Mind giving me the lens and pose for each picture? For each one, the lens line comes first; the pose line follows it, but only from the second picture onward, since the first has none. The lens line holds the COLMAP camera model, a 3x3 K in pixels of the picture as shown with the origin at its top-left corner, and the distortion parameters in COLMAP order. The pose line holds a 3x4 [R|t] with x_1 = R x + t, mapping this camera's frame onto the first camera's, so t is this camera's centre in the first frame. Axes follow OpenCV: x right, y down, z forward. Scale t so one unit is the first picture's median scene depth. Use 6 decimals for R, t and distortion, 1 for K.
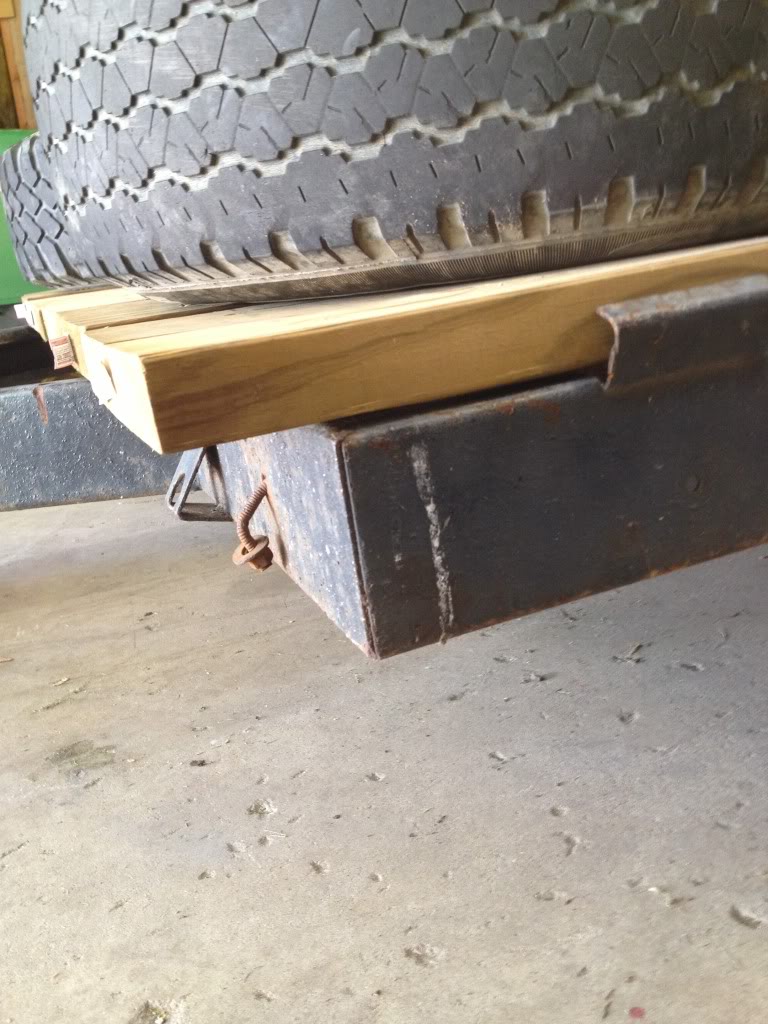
lens RADIAL K [[973.1, 0, 384.0], [0, 973.1, 512.0], [0, 0, 1]] dist [0.105529, -0.257766]
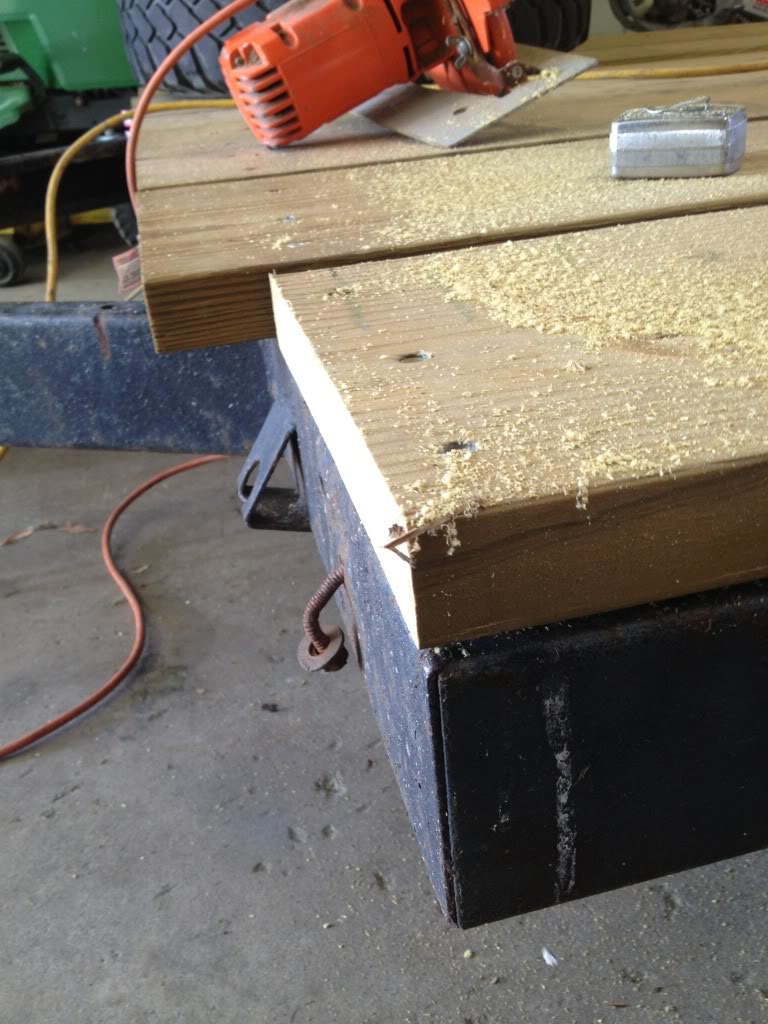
lens RADIAL K [[957.0, 0, 383.5], [0, 957.0, 497.6], [0, 0, 1]] dist [0.132291, -0.331699]
pose [[0.987320, 0.118931, -0.105145, -0.014550], [-0.093238, 0.970520, 0.222257, -0.182933], [0.128478, -0.209636, 0.969302, 0.217521]]
